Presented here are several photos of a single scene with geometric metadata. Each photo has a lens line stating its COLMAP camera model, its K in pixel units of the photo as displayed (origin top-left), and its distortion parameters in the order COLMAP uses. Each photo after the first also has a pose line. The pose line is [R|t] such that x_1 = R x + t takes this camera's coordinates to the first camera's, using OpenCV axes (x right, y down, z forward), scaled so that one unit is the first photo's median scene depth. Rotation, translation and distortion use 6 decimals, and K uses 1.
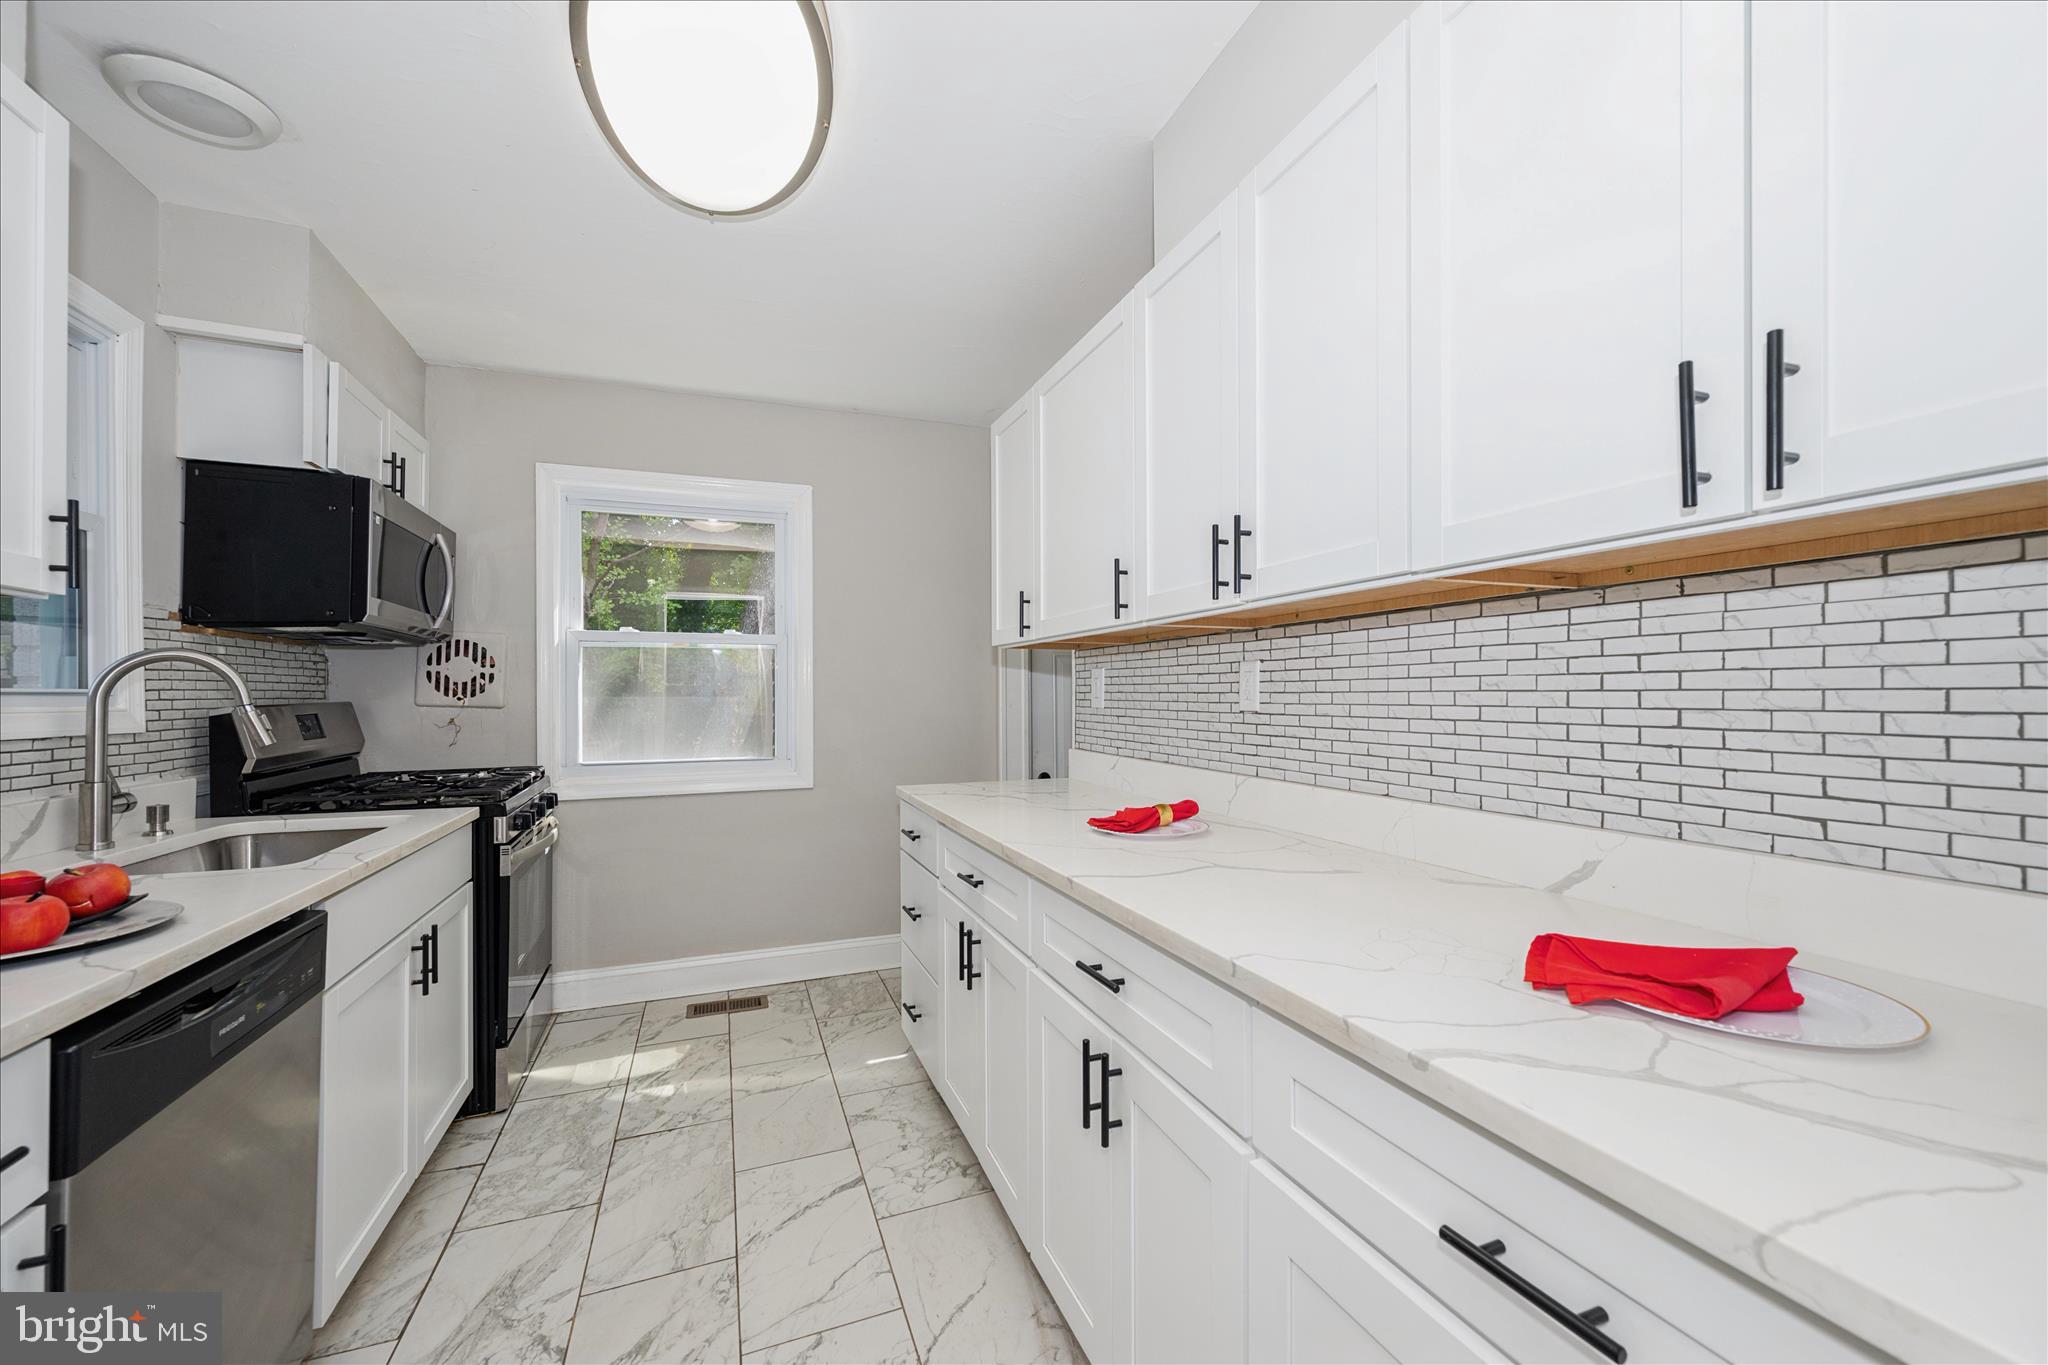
lens RADIAL K [[811.8, 0, 1022.2], [0, 811.8, 691.4], [0, 0, 1]] dist [0.000519, 0.000120]
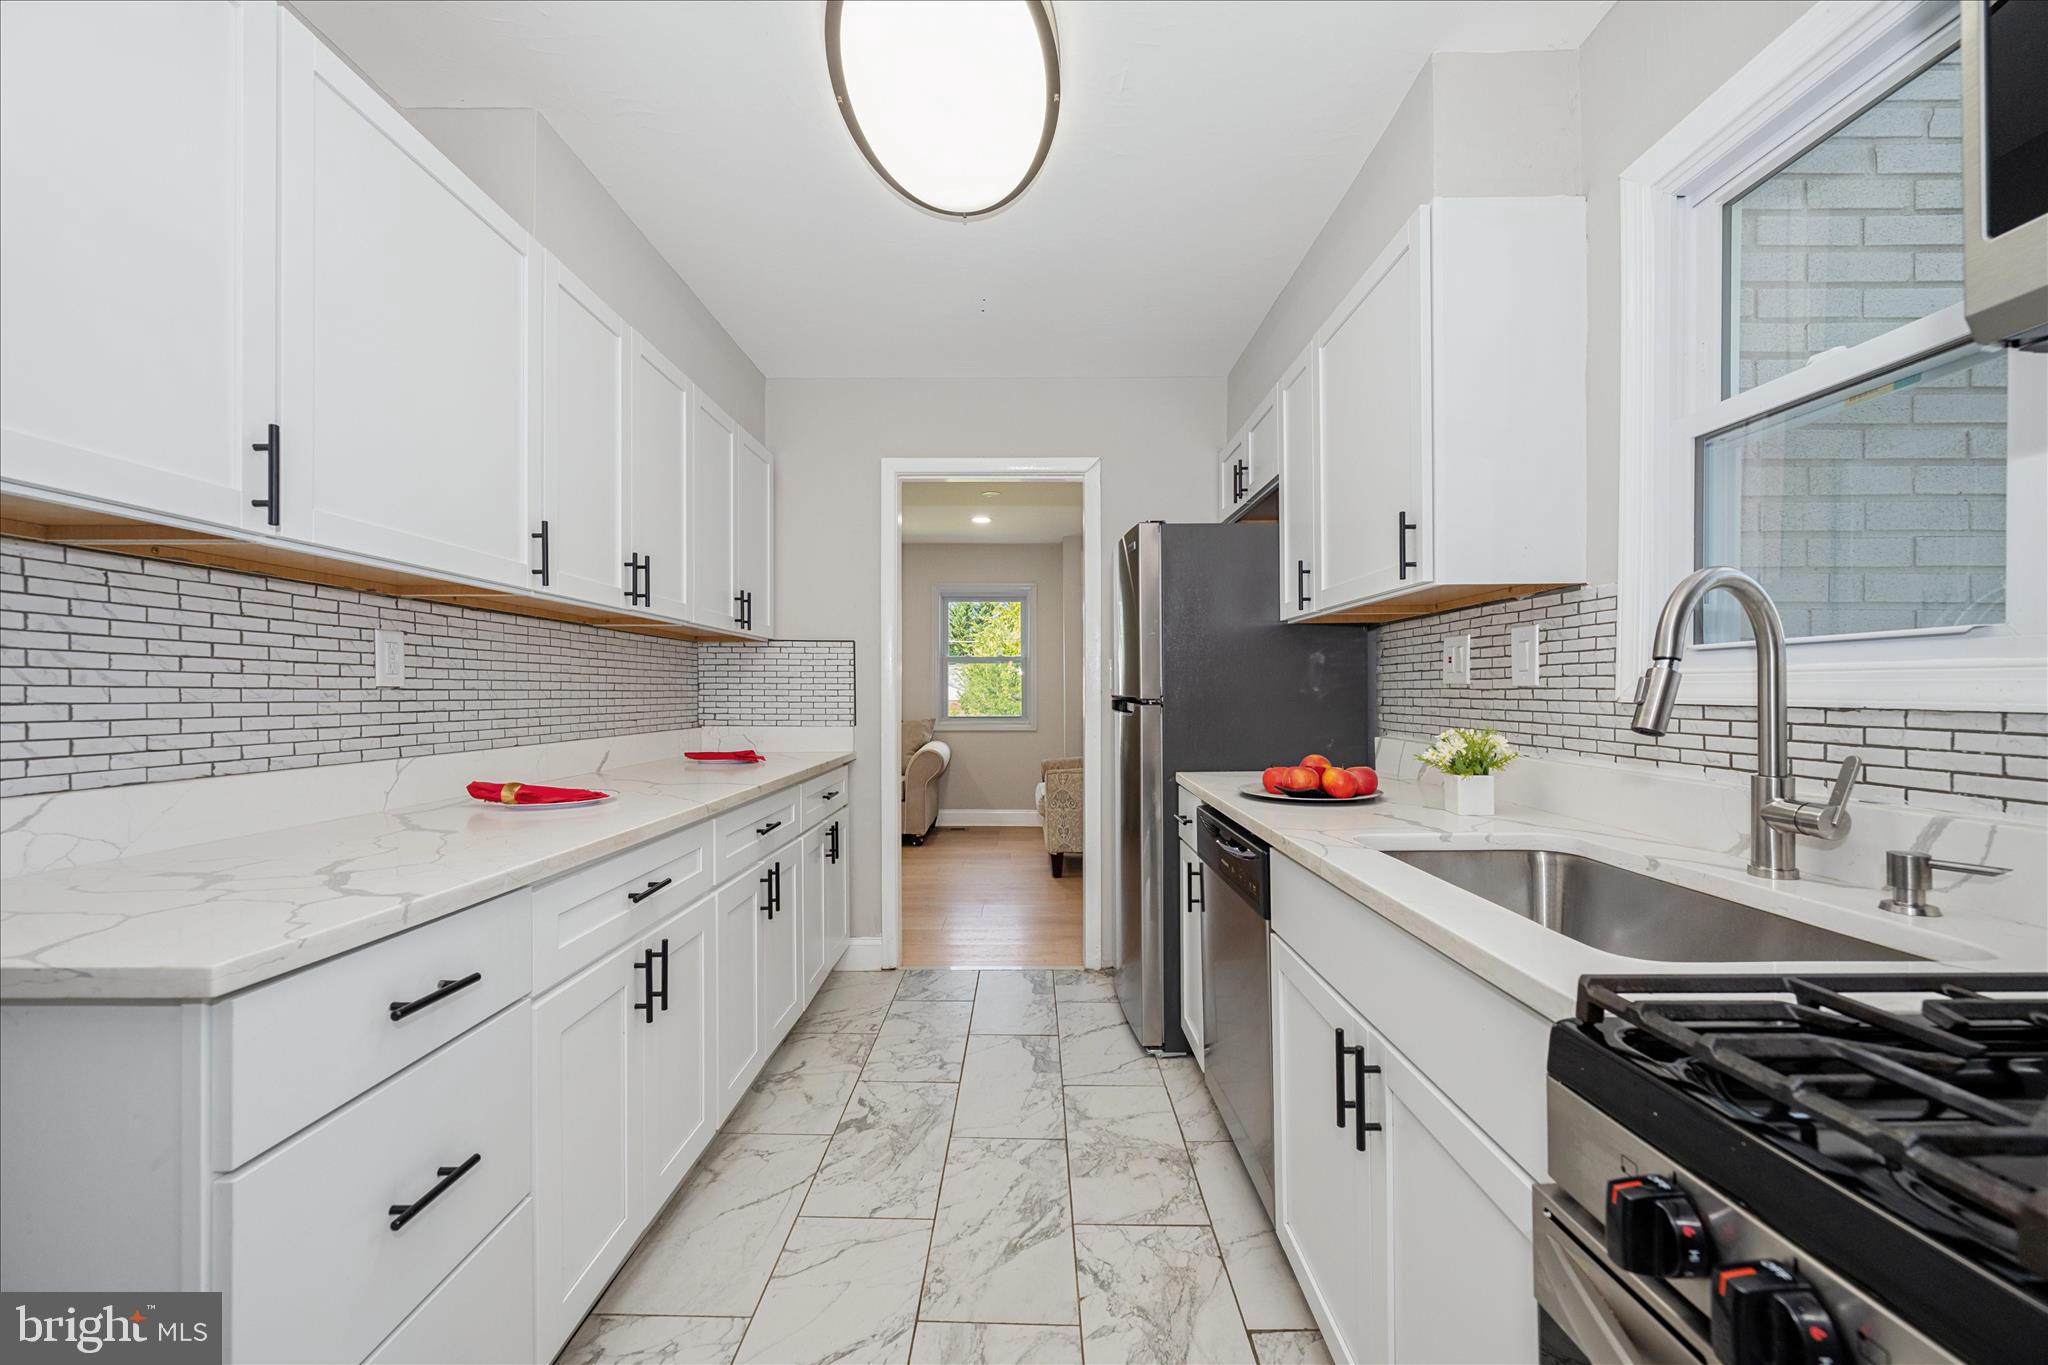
lens RADIAL K [[811.8, 0, 1022.2], [0, 811.8, 691.4], [0, 0, 1]] dist [0.000519, 0.000120]
pose [[-0.931988, 0.005765, 0.362443, -0.710458], [0.003620, 0.999972, -0.006595, 0.038862], [-0.362471, -0.004834, -0.931982, 1.627011]]
